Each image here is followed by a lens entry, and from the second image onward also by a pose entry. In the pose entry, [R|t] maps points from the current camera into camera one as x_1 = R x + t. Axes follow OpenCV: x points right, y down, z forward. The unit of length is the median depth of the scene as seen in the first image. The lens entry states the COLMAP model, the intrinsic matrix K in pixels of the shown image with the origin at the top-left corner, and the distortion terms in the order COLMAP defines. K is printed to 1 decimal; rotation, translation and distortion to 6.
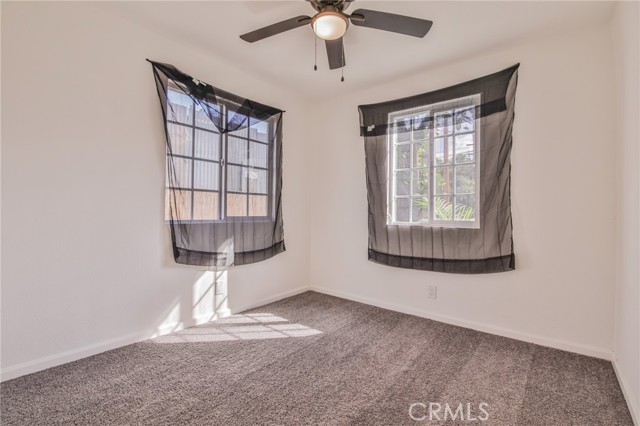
lens RADIAL K [[293.5, 0, 320.0], [0, 293.5, 213.0], [0, 0, 1]] dist [-0.001774, -0.000342]
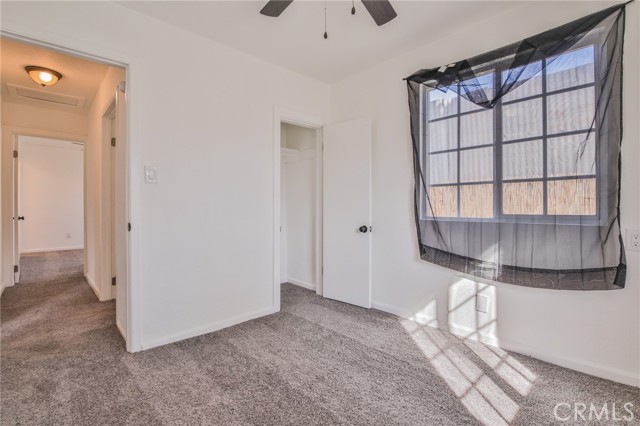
lens RADIAL K [[293.5, 0, 320.0], [0, 293.5, 213.0], [0, 0, 1]] dist [-0.001774, -0.000342]
pose [[-0.126714, 0.004029, -0.991931, 0.506651], [0.001262, 0.999992, 0.003901, 0.004650], [0.991939, -0.000758, -0.126718, 0.669676]]
